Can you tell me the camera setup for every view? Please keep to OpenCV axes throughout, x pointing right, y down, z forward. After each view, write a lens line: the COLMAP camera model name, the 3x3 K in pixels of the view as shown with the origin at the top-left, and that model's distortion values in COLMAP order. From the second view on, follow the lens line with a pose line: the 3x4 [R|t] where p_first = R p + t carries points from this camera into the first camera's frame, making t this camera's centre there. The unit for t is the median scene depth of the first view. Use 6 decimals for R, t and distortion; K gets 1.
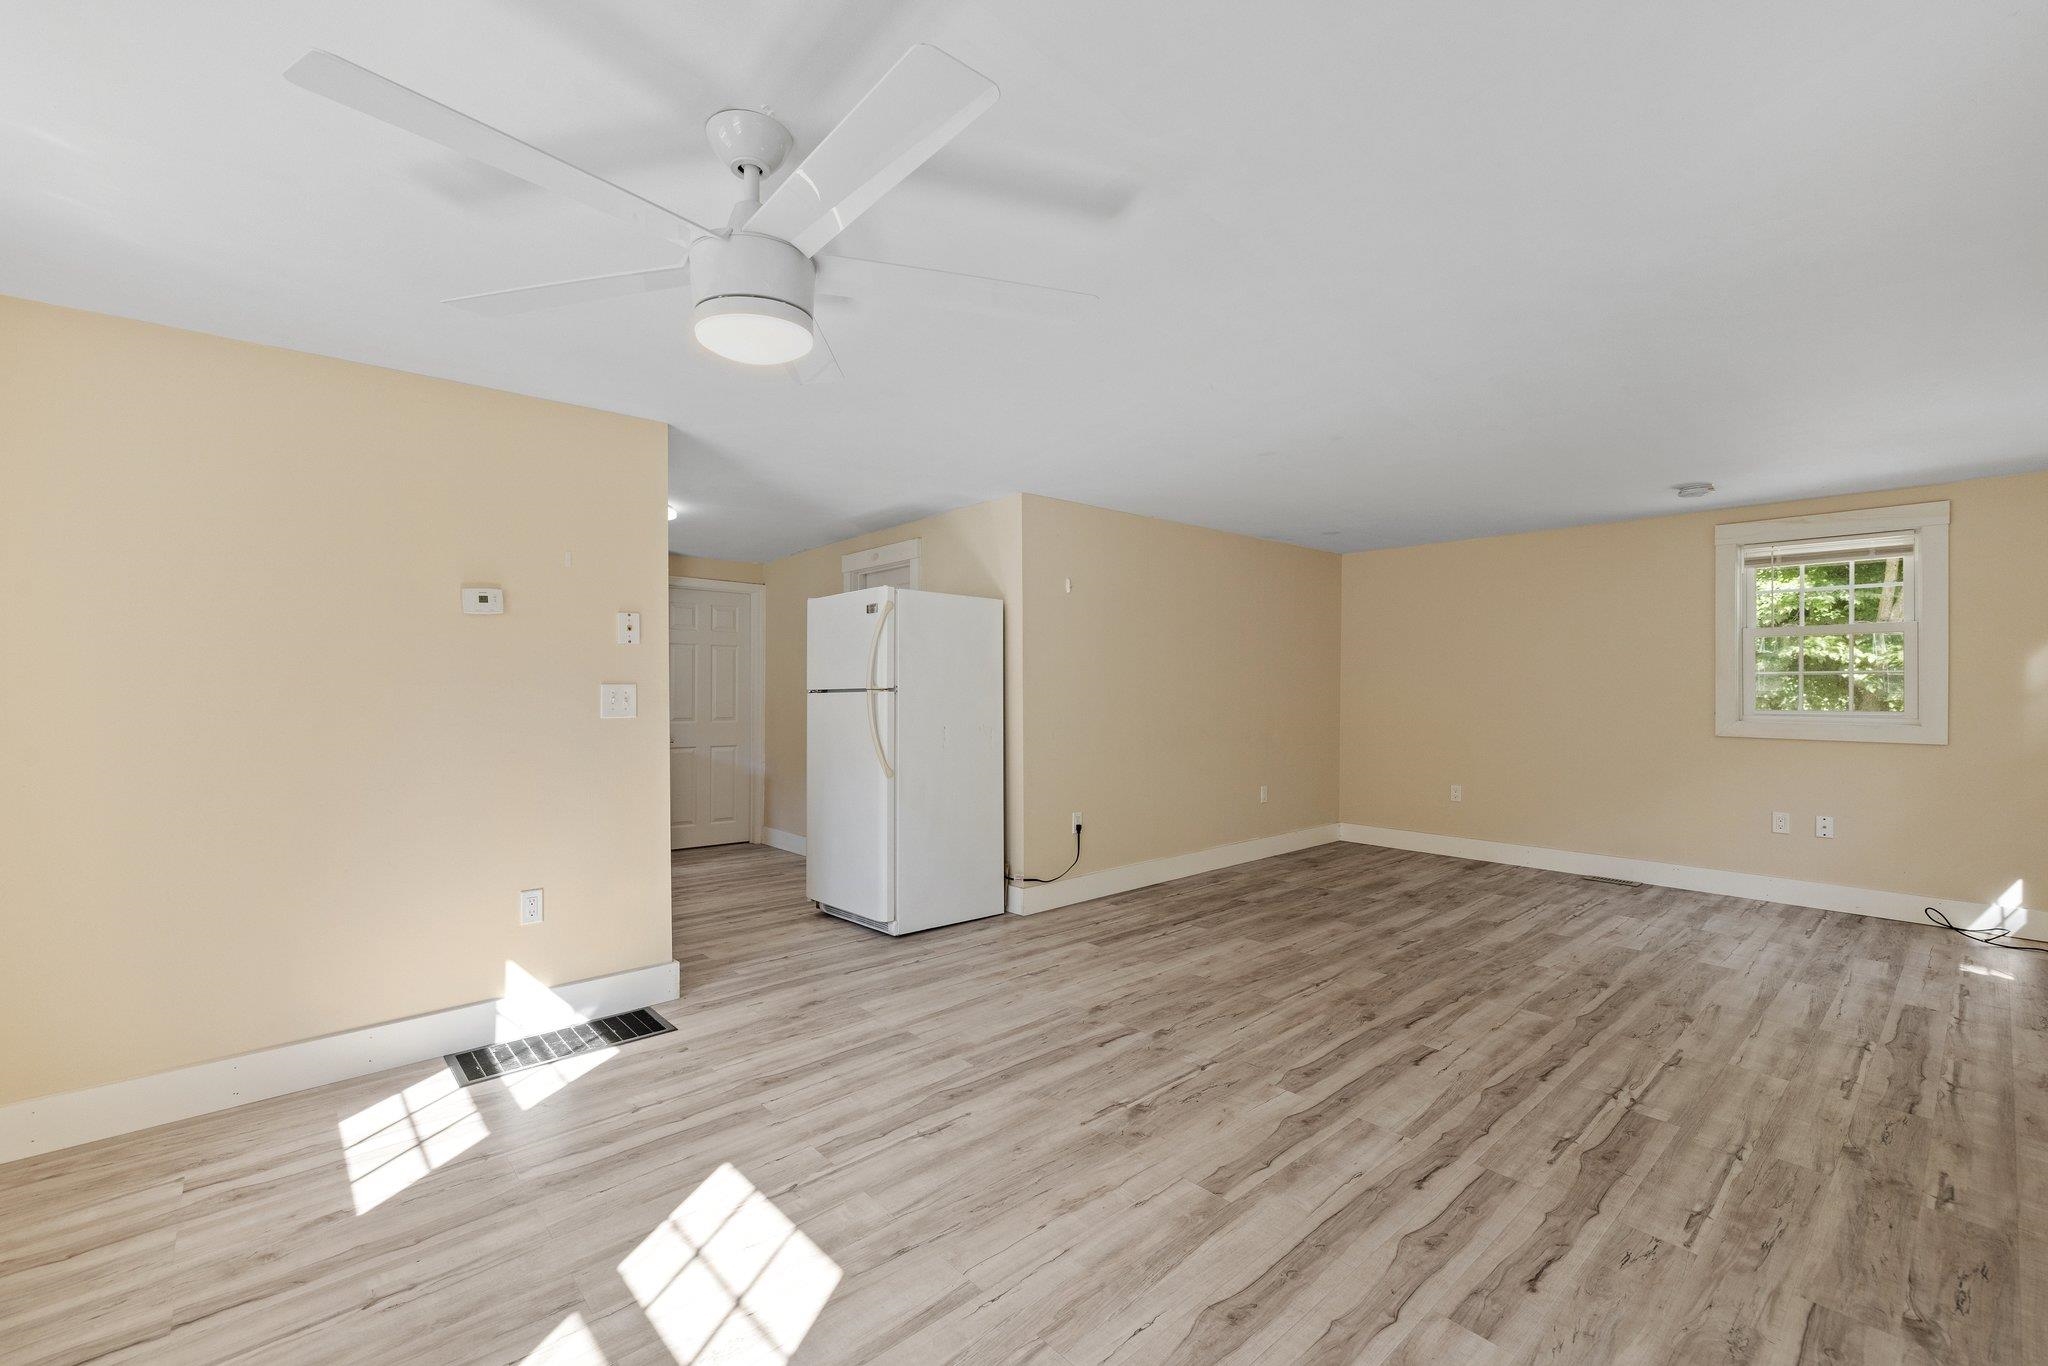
lens RADIAL K [[889.5, 0, 1001.2], [0, 889.5, 674.1], [0, 0, 1]] dist [-0.000169, 0.000220]
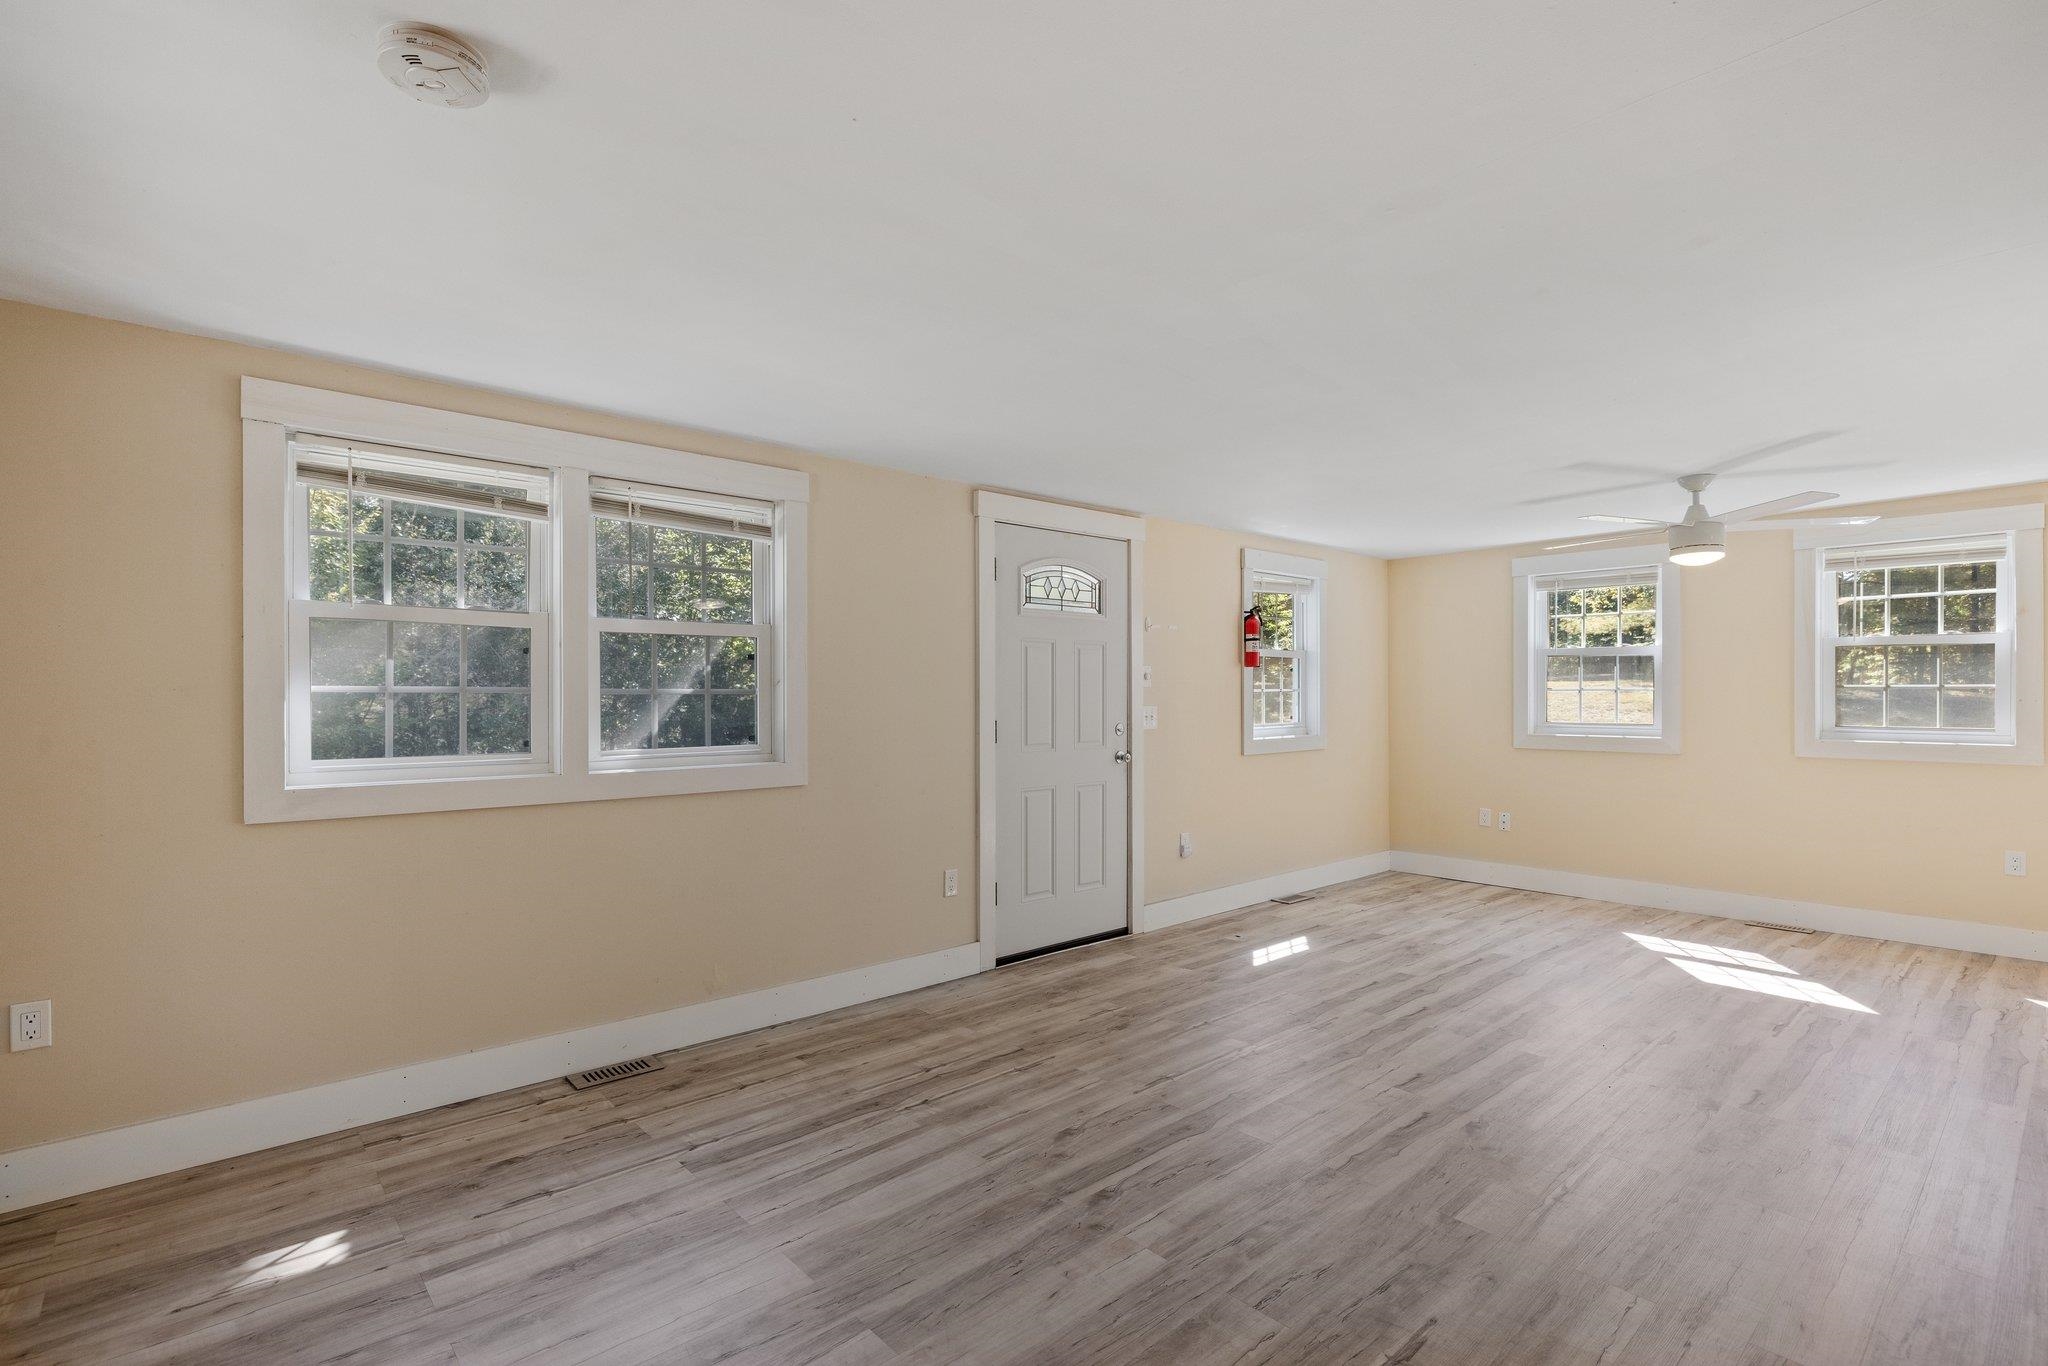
lens RADIAL K [[979.2, 0, 1024.0], [0, 979.2, 683.0], [0, 0, 1]] dist [0.000813, 0.000156]
pose [[-0.999859, 0.001938, -0.016706, 0.941713], [0.002285, 0.999781, -0.020781, 0.015942], [0.016663, -0.020817, -0.999644, 2.133550]]
